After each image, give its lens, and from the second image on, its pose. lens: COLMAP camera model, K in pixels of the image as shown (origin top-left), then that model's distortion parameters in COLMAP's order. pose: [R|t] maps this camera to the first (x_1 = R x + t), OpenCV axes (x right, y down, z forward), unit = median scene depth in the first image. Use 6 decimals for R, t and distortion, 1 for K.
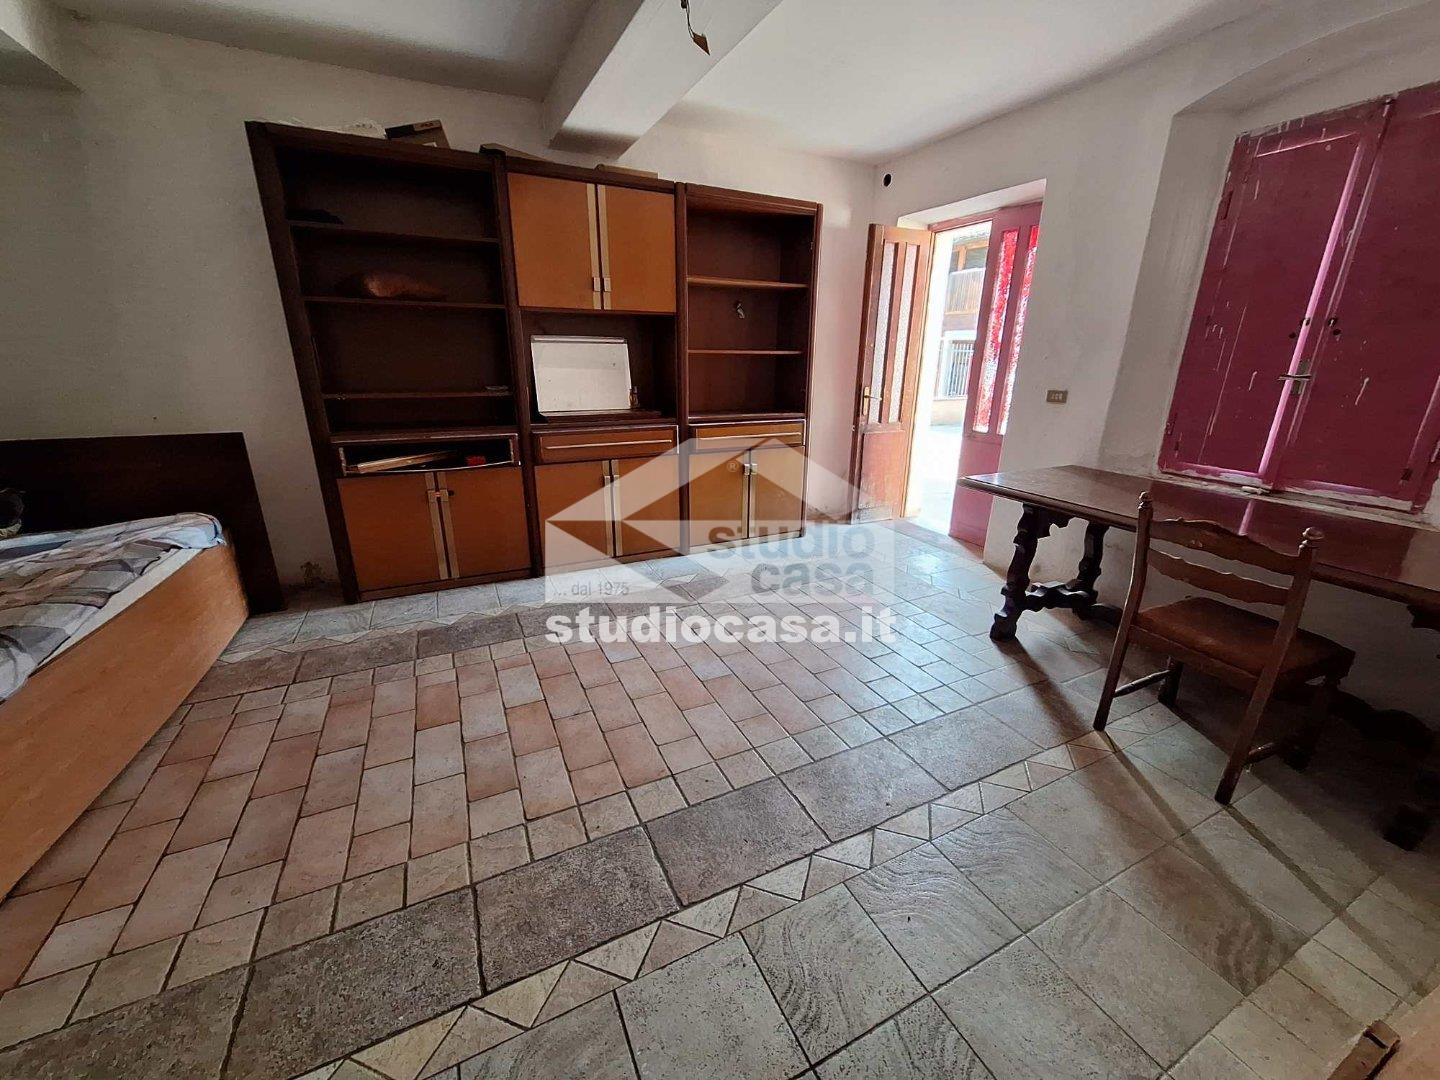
lens RADIAL K [[575.0, 0, 718.4], [0, 575.0, 541.8], [0, 0, 1]] dist [-0.012547, -0.002790]
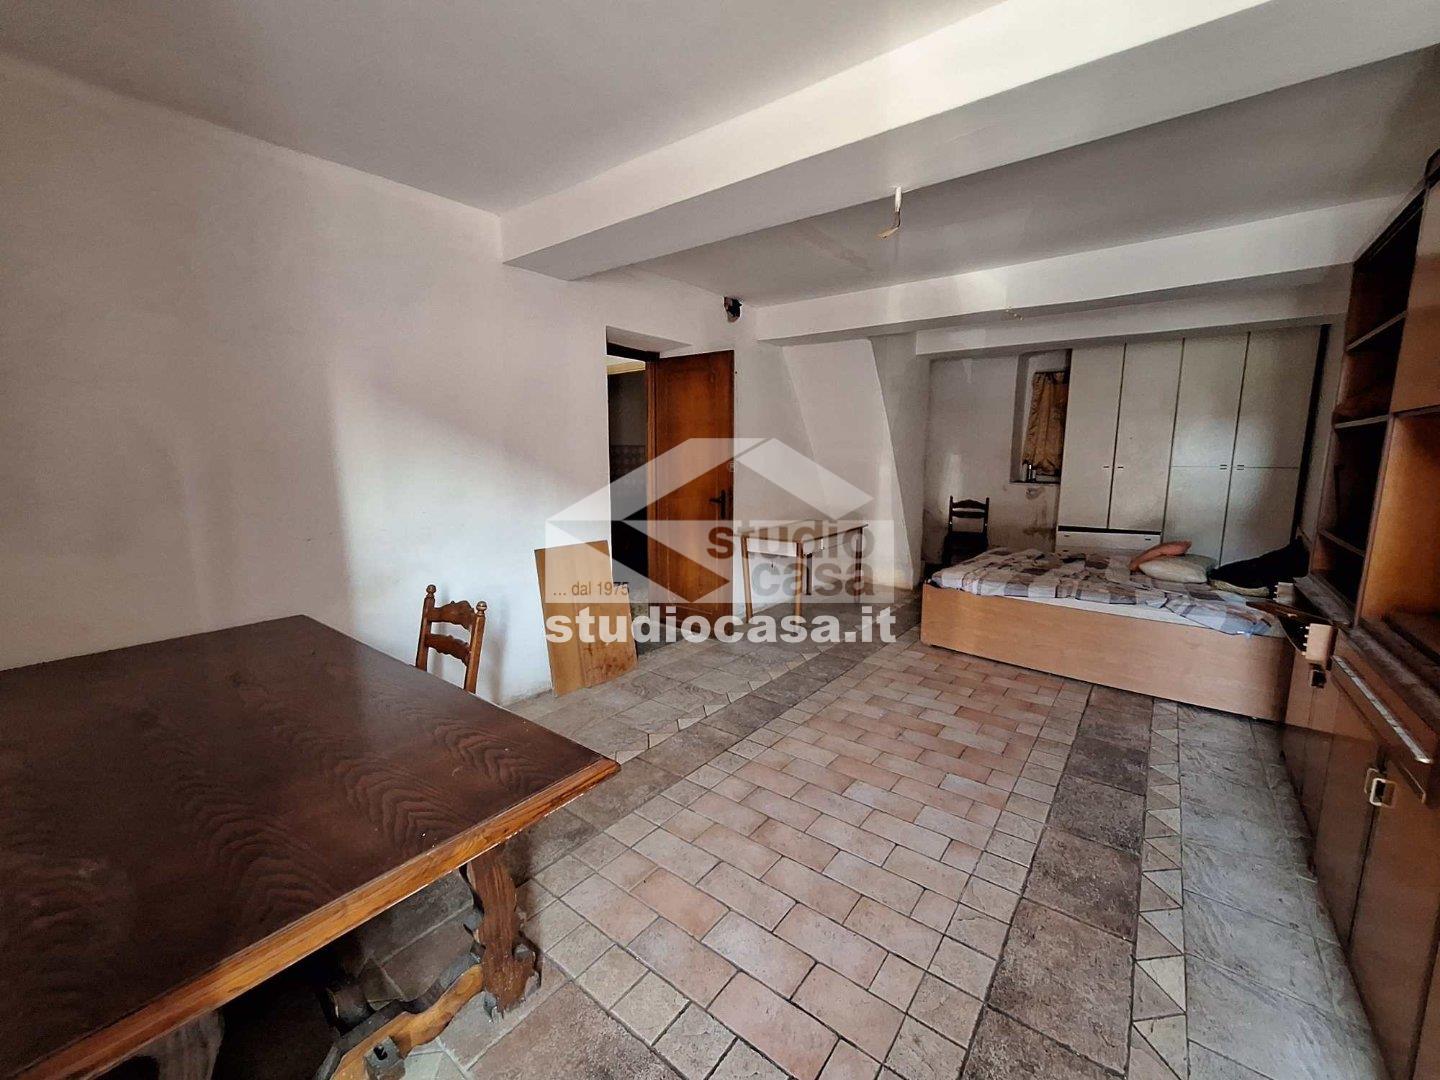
lens RADIAL K [[575.0, 0, 722.5], [0, 575.0, 539.1], [0, 0, 1]] dist [-0.012547, -0.002790]
pose [[-0.896699, 0.060125, -0.438537, 0.721252], [-0.142300, 0.898983, 0.414222, -0.639228], [0.419143, 0.433836, -0.797562, 1.780228]]
